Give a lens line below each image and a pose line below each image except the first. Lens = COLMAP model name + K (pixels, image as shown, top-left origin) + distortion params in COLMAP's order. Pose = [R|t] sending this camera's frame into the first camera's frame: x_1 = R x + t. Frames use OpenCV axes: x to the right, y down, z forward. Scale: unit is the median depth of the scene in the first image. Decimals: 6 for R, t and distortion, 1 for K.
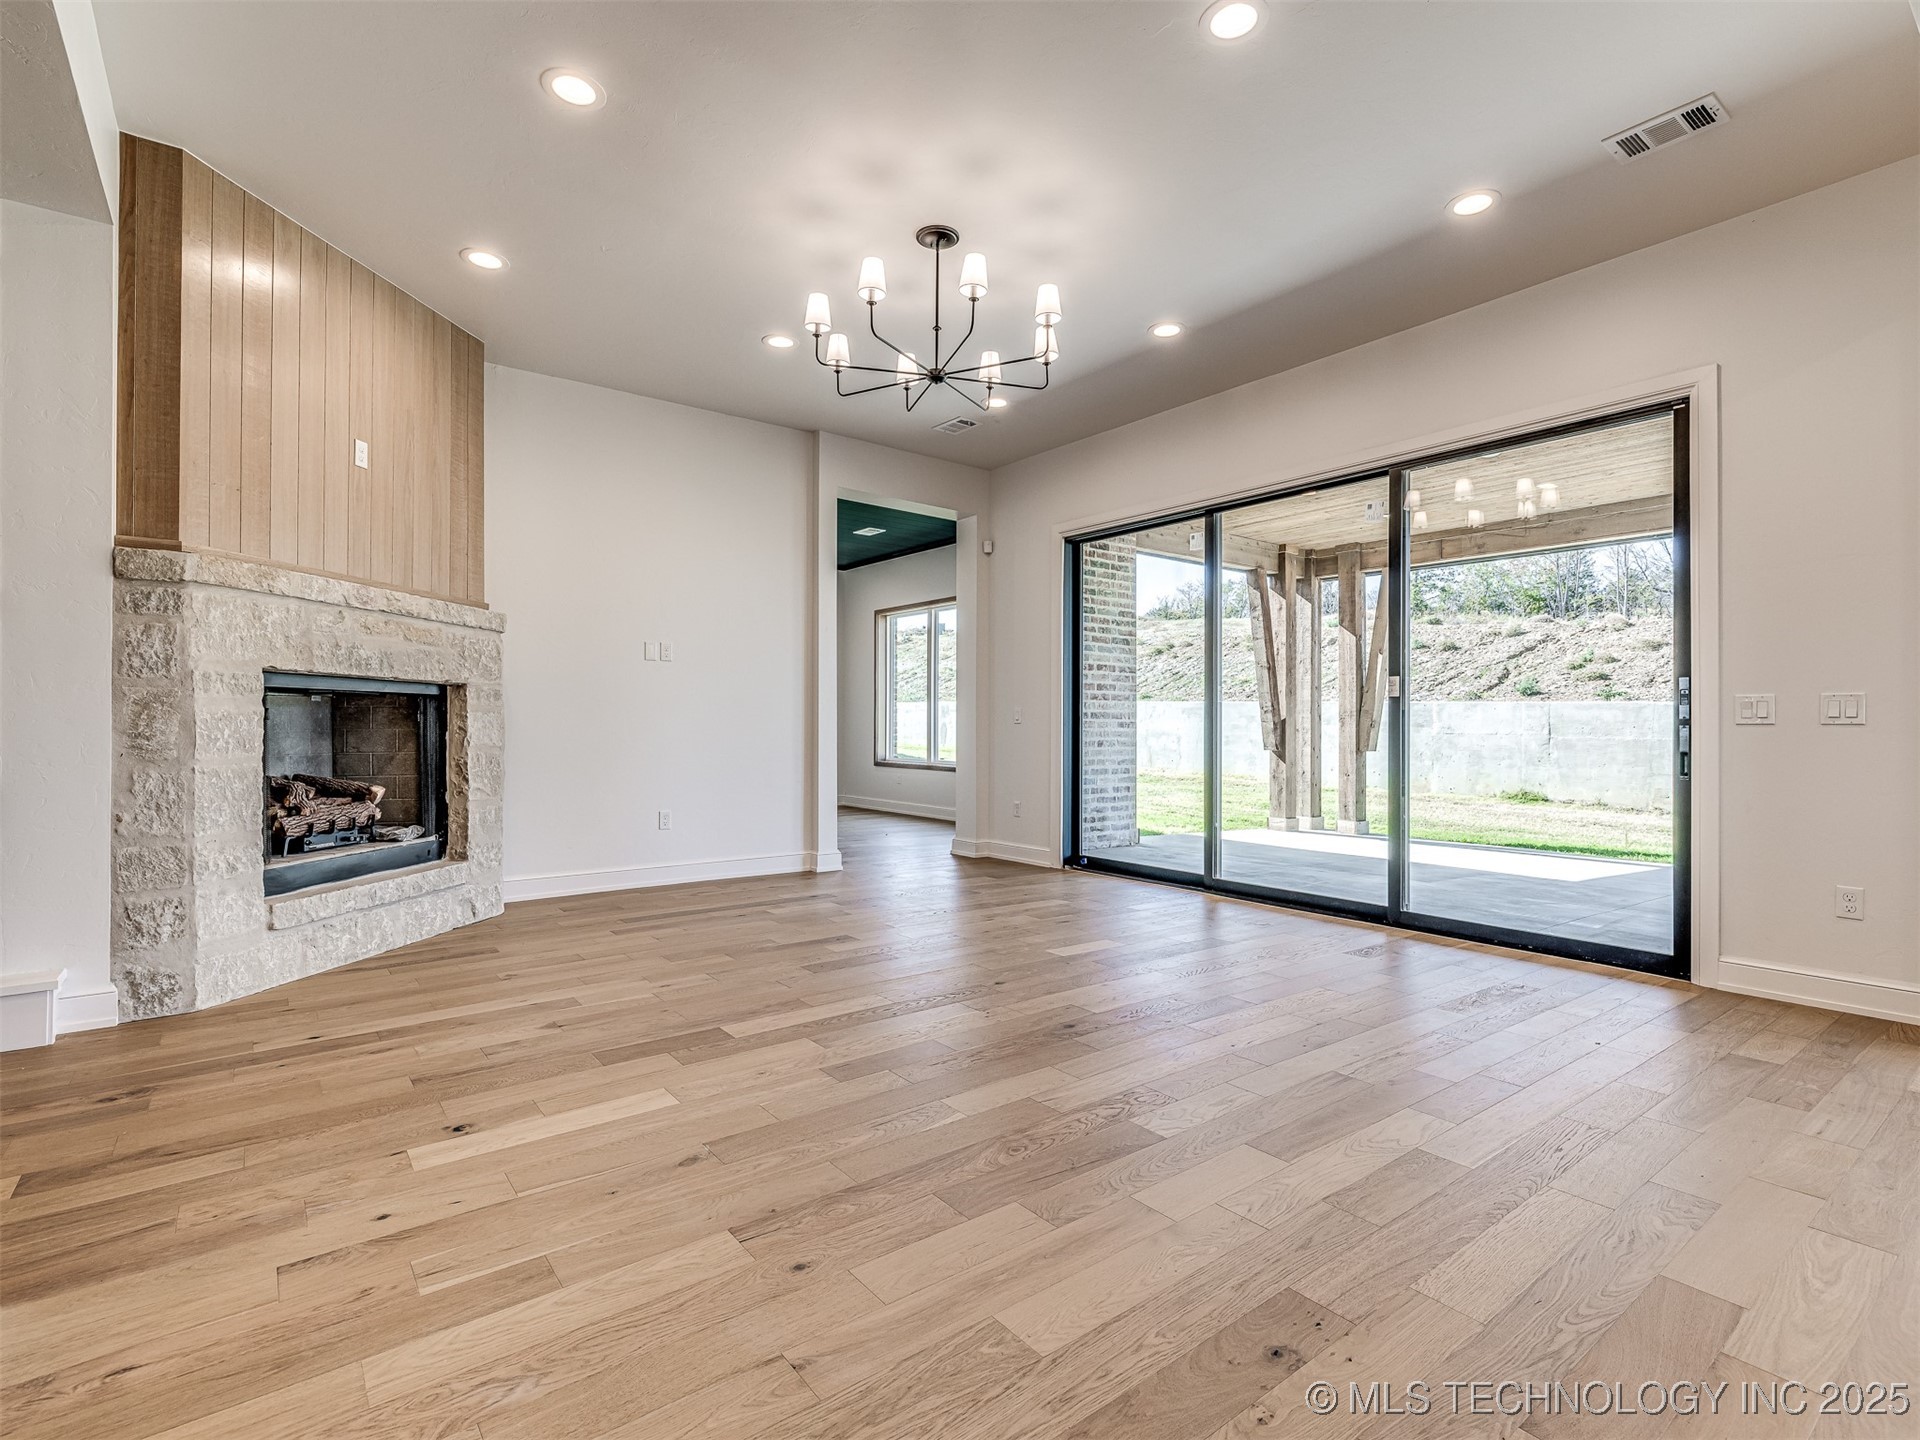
lens RADIAL K [[926.5, 0, 955.4], [0, 926.5, 720.7], [0, 0, 1]] dist [-0.001523, 0.003028]
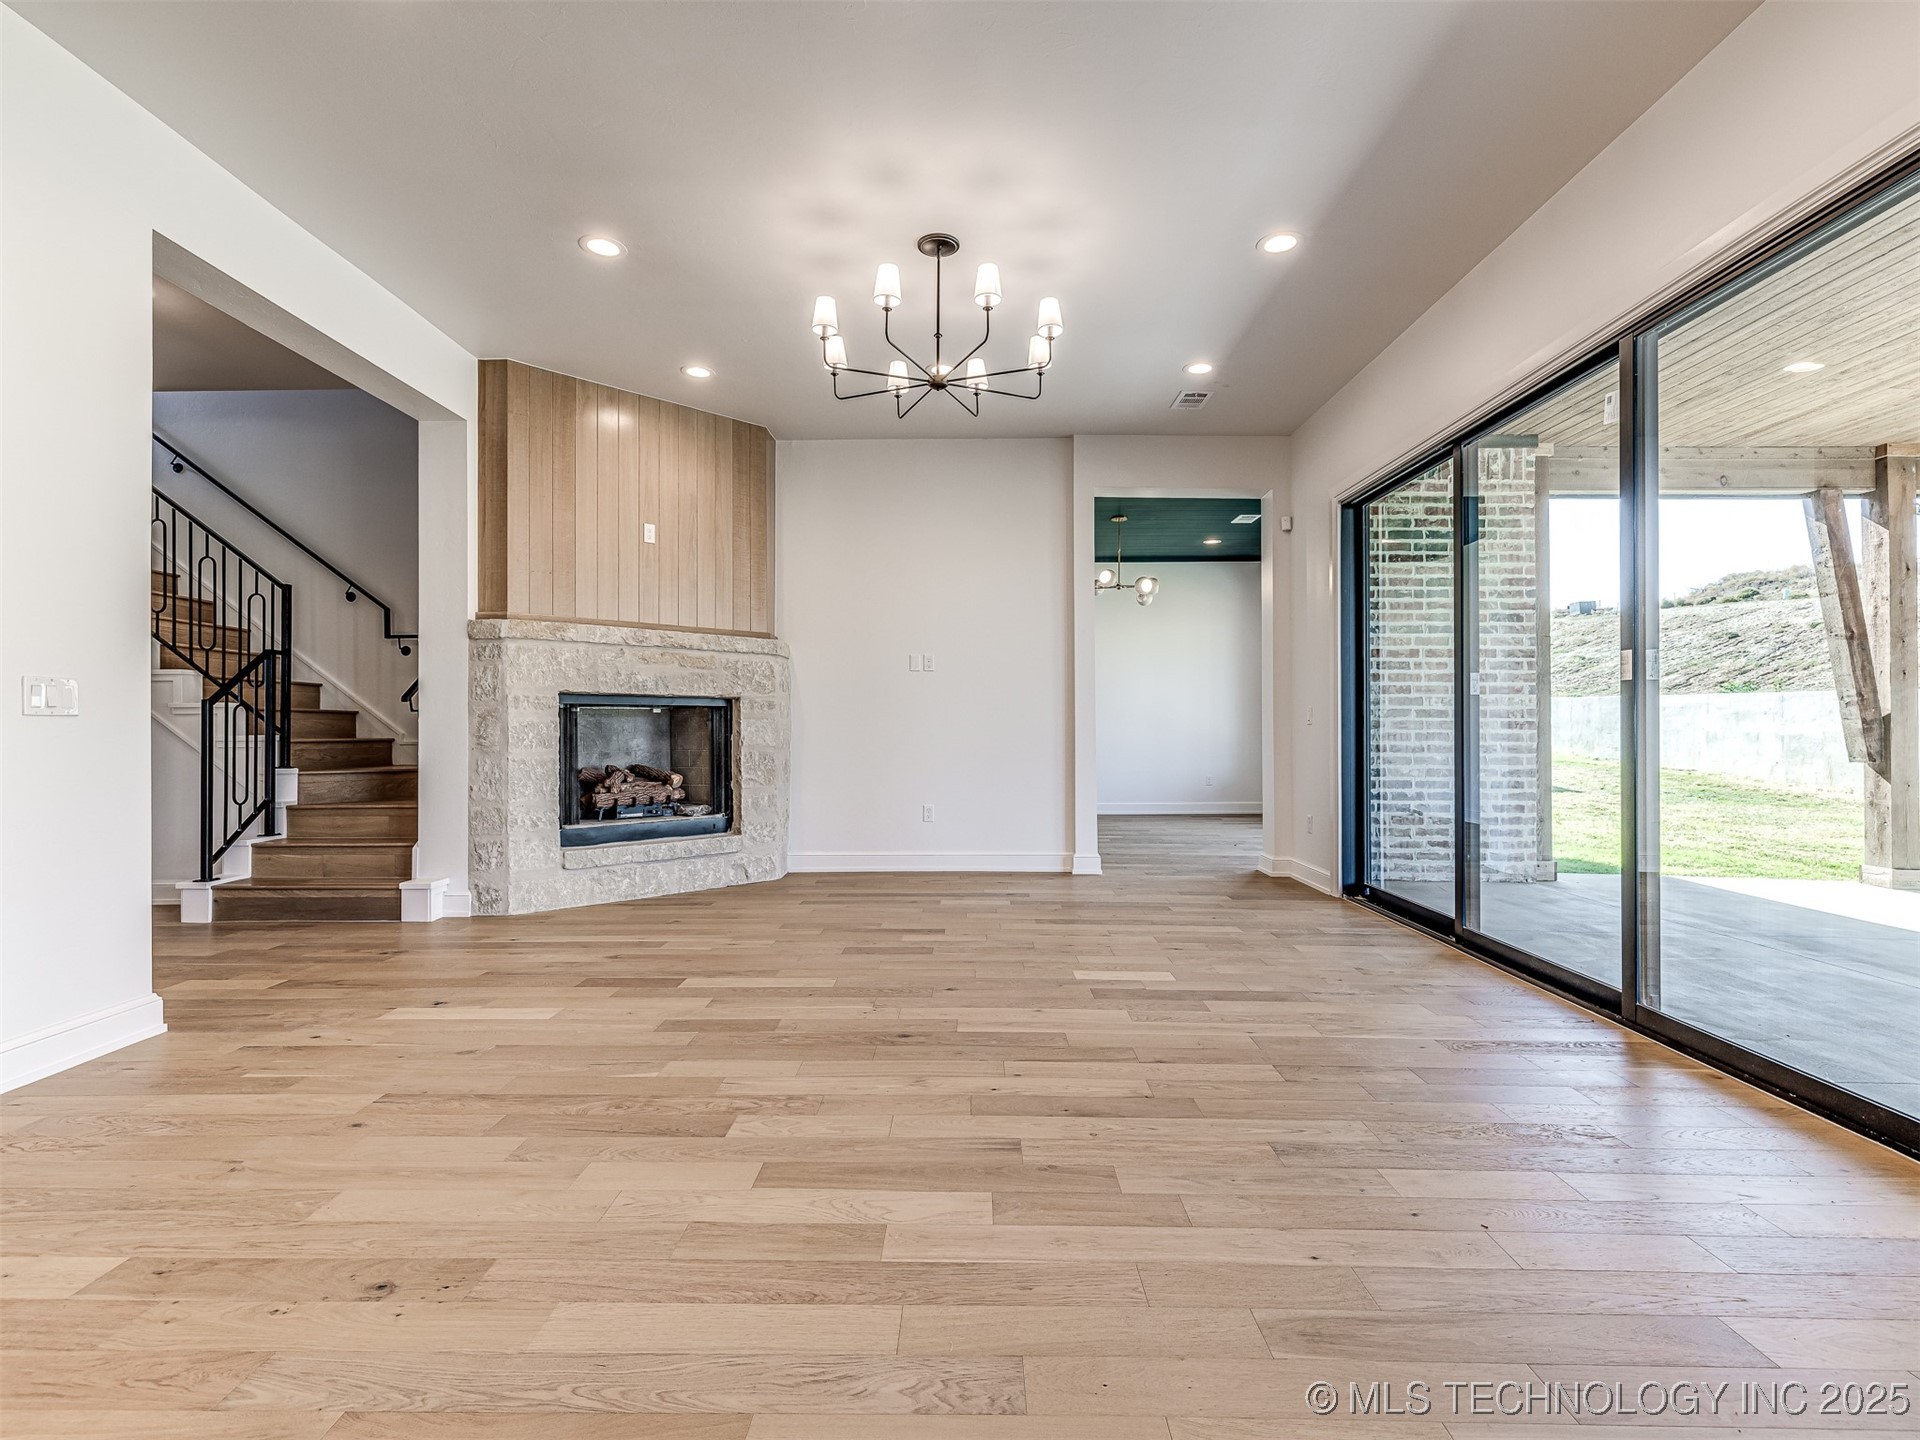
lens RADIAL K [[926.5, 0, 954.0], [0, 926.5, 726.0], [0, 0, 1]] dist [-0.001523, 0.003028]
pose [[0.782759, -0.005913, -0.622297, 0.539137], [0.007613, 0.999971, 0.000075, 0.002298], [0.622278, -0.004796, 0.782781, 0.187890]]
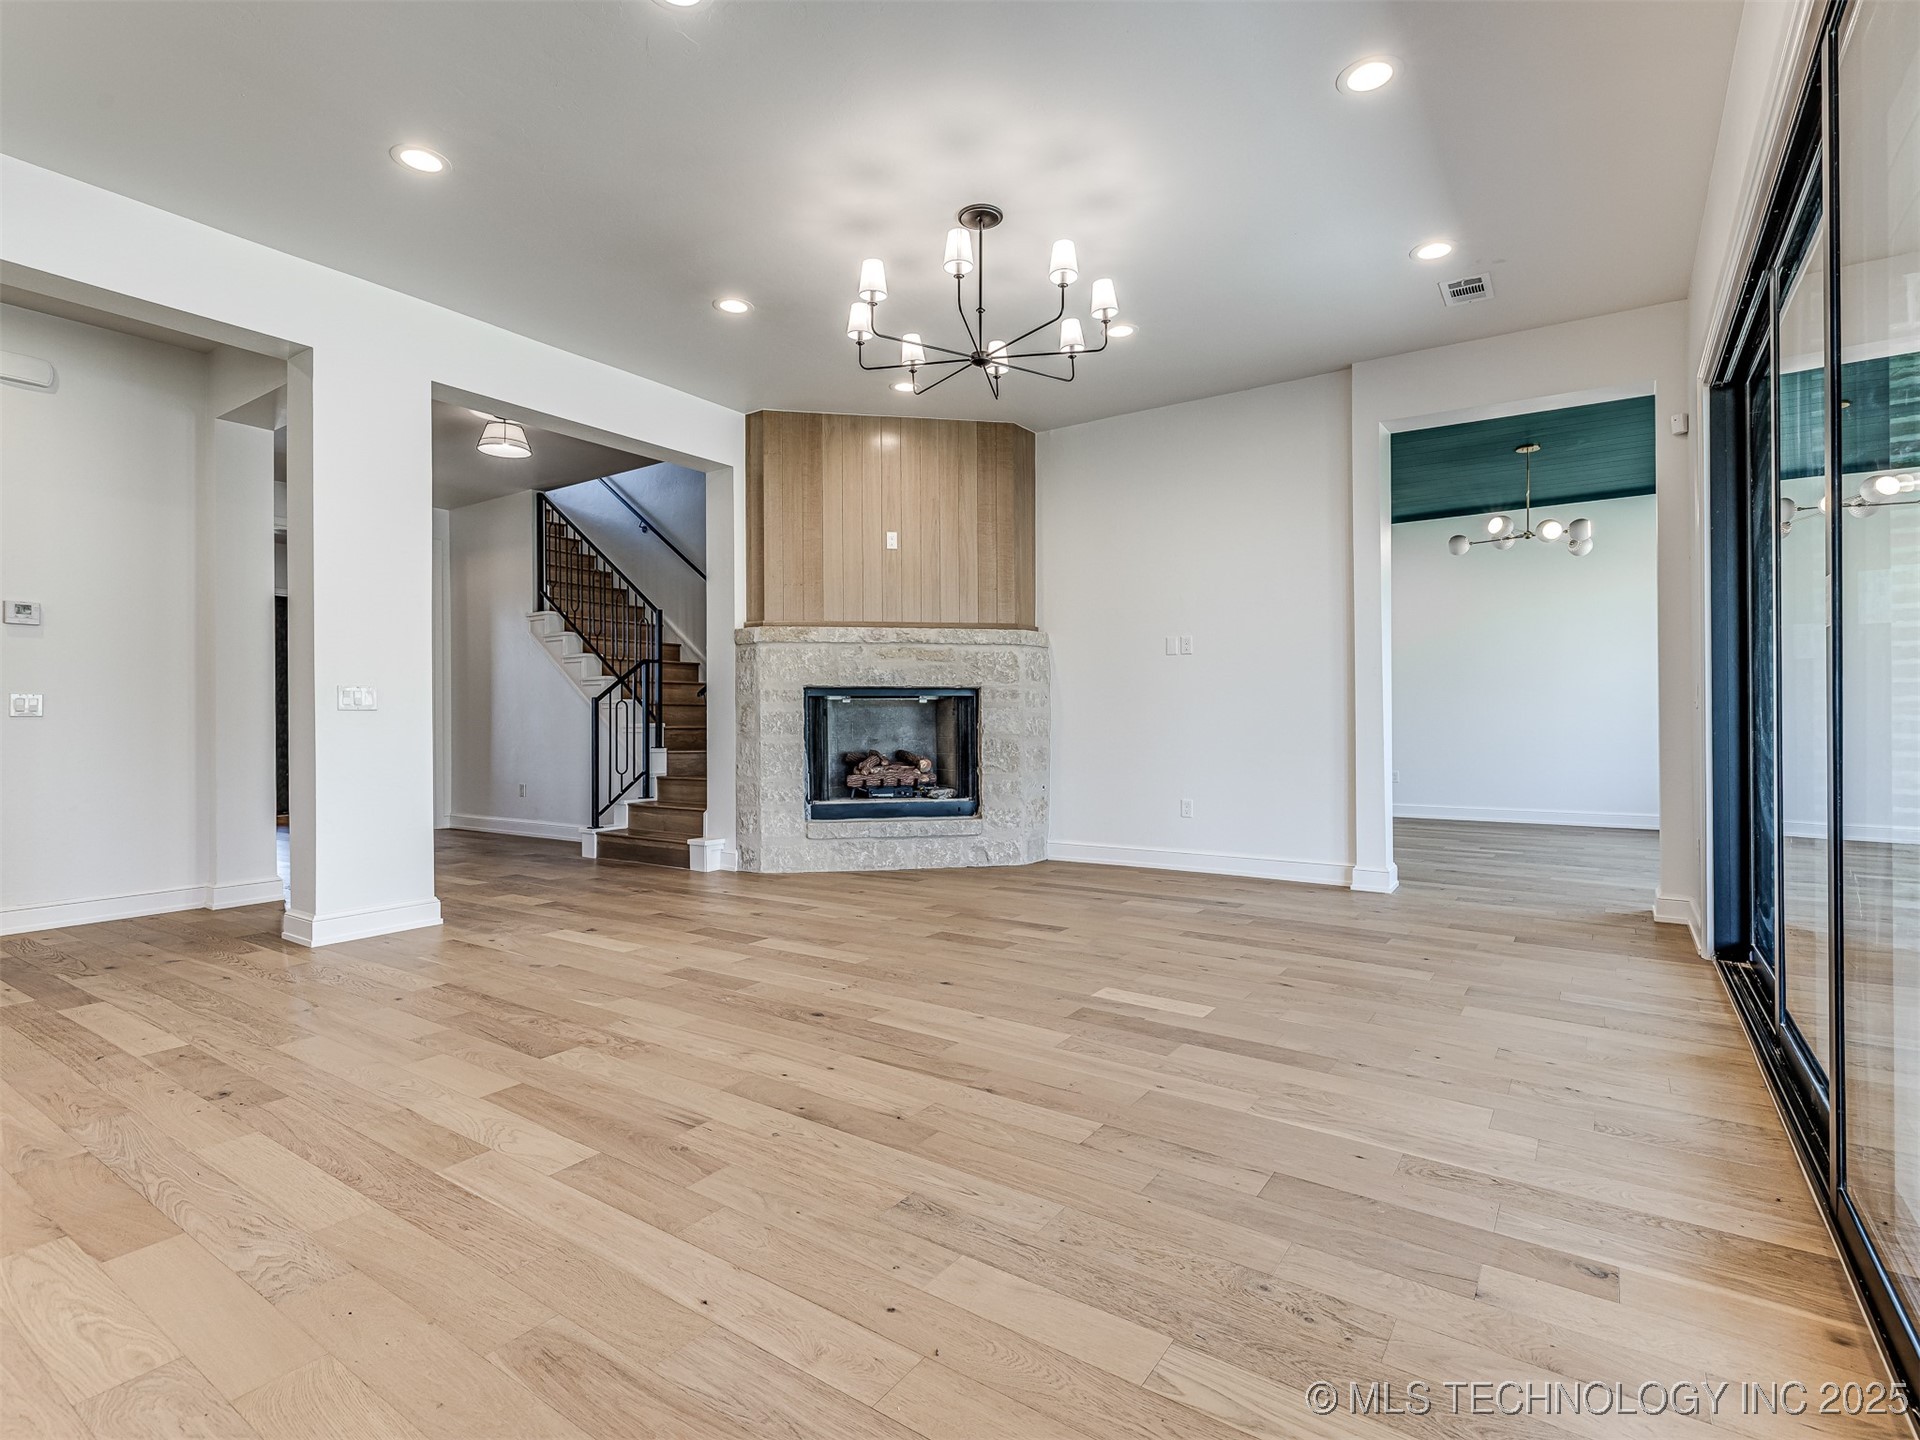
lens RADIAL K [[926.5, 0, 945.1], [0, 926.5, 703.5], [0, 0, 1]] dist [-0.001523, 0.003028]
pose [[0.301557, -0.024253, -0.953139, 0.780153], [0.010714, 0.999700, -0.022048, 0.013978], [0.953388, -0.003564, 0.301727, 0.580777]]
